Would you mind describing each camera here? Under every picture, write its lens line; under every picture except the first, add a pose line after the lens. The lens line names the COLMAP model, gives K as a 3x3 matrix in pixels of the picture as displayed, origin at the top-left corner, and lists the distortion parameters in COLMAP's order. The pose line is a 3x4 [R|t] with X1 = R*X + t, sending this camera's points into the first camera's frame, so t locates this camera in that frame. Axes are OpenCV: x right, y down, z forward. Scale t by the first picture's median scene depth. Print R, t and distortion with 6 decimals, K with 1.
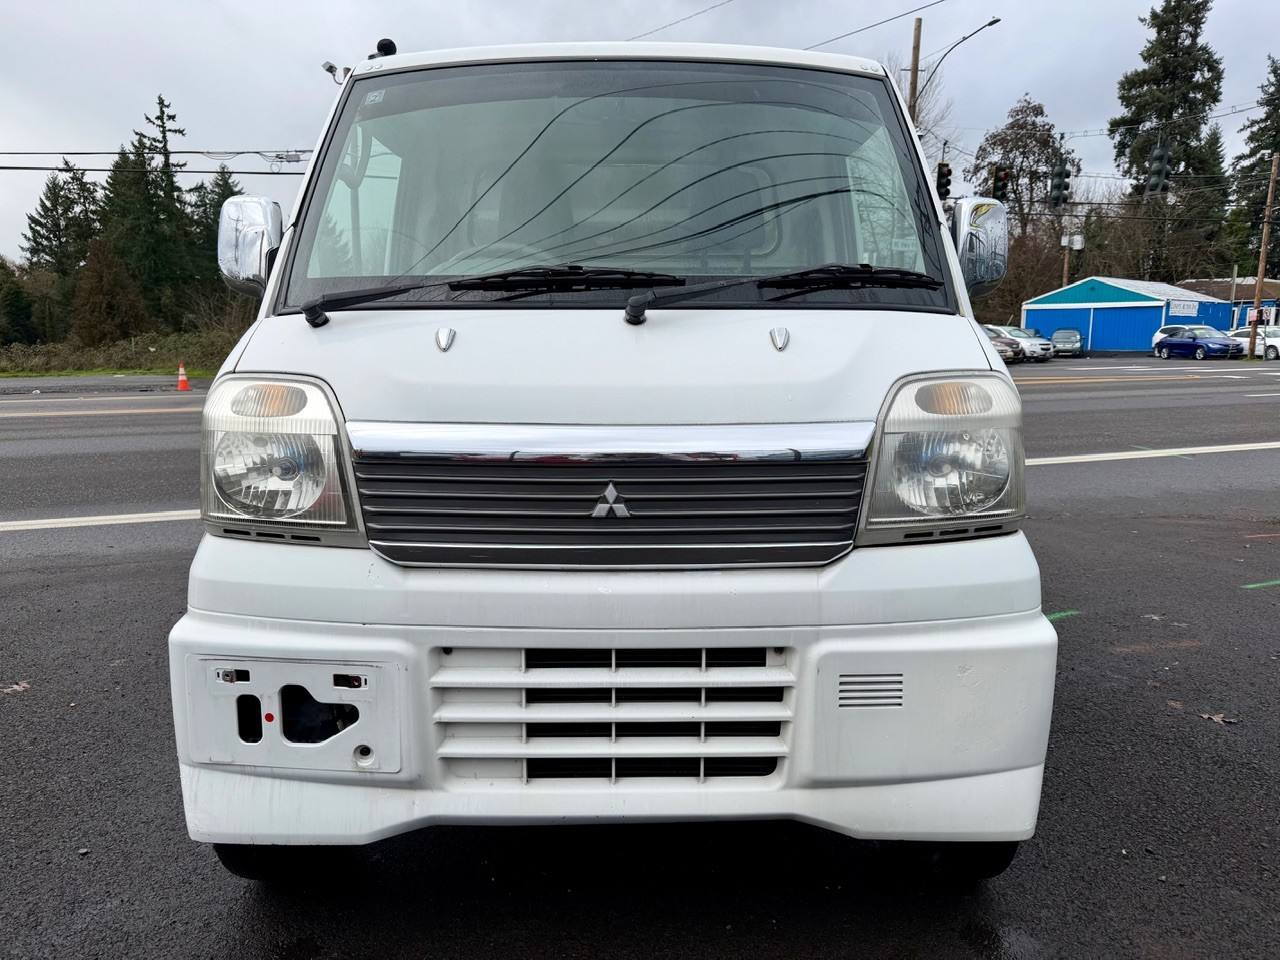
lens RADIAL K [[912.6, 0, 640.3], [0, 912.6, 462.9], [0, 0, 1]] dist [0.039389, -0.000654]
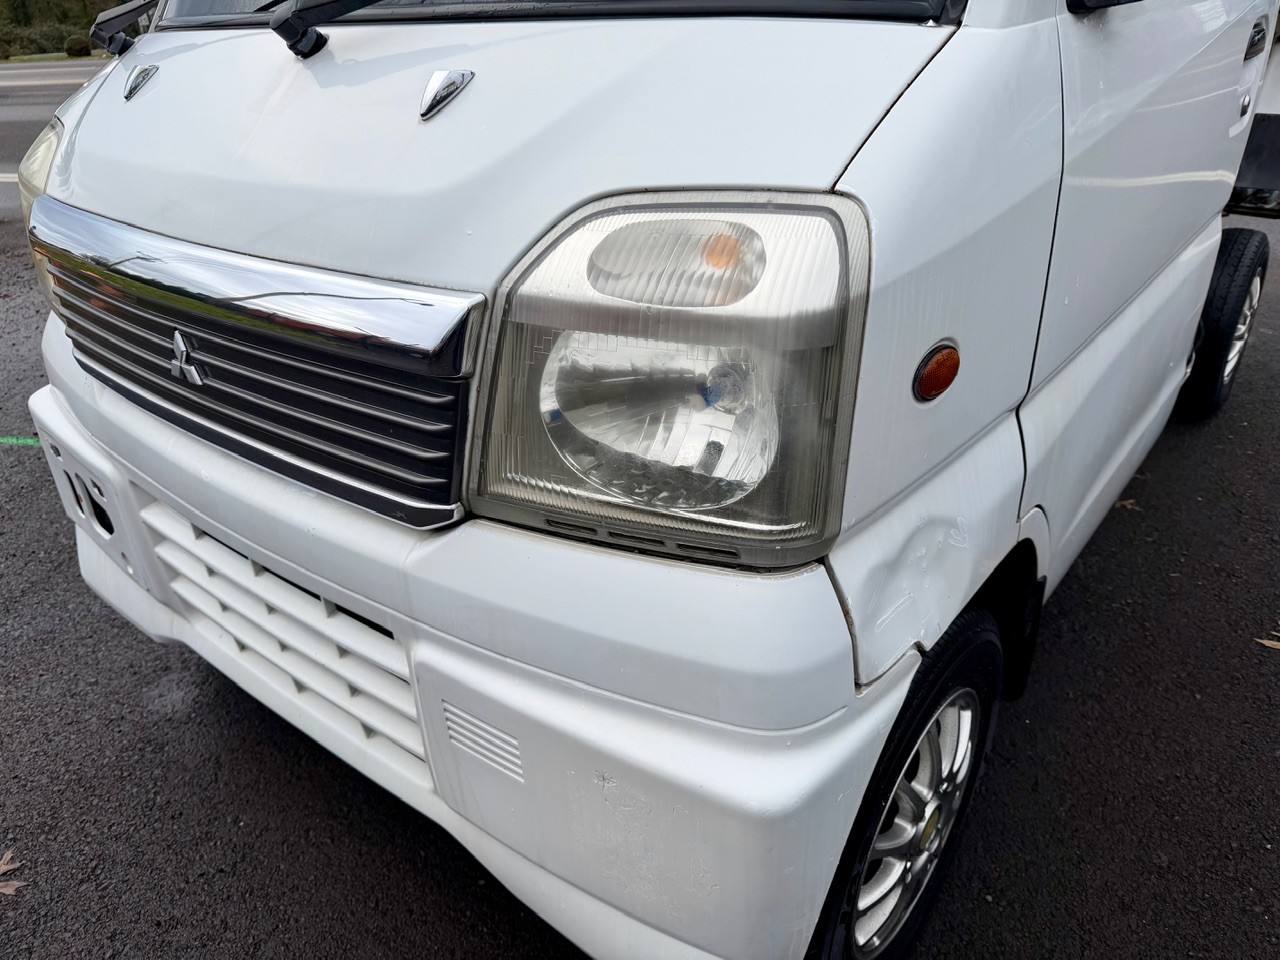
lens RADIAL K [[910.7, 0, 640.0], [0, 910.7, 480.0], [0, 0, 1]] dist [0.000104, -0.010254]
pose [[0.814371, 0.258920, -0.519384, 0.593362], [-0.048378, 0.922131, 0.383841, -0.144016], [0.578324, -0.287462, 0.763483, 0.633163]]
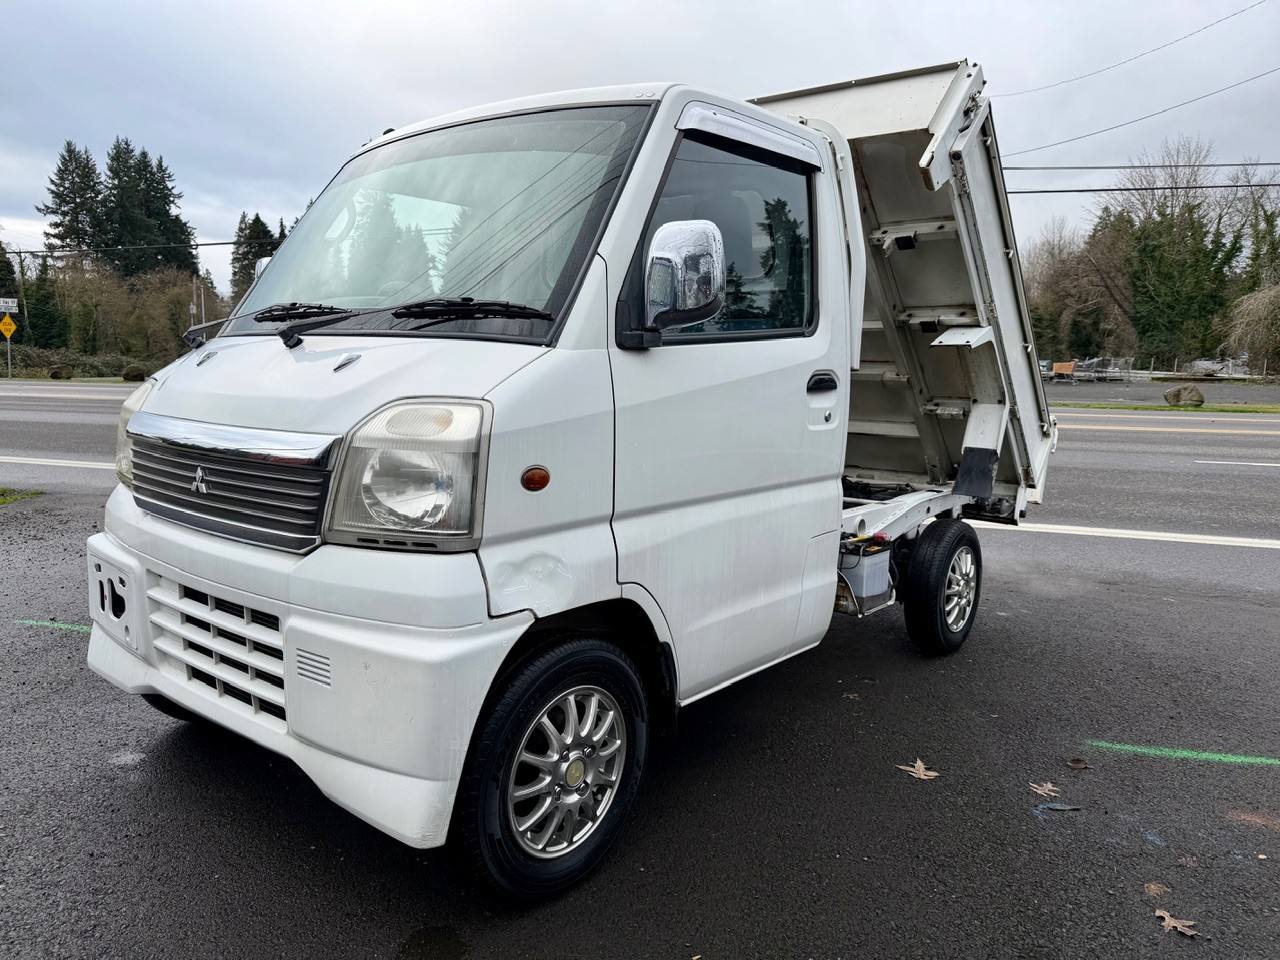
lens RADIAL K [[900.3, 0, 640.0], [0, 900.3, 480.0], [0, 0, 1]] dist [-0.003438, -0.002944]
pose [[0.814751, 0.104967, -0.570230, 1.183939], [-0.107810, 0.993752, 0.028888, -0.061843], [0.569699, 0.037940, 0.820977, 0.285536]]
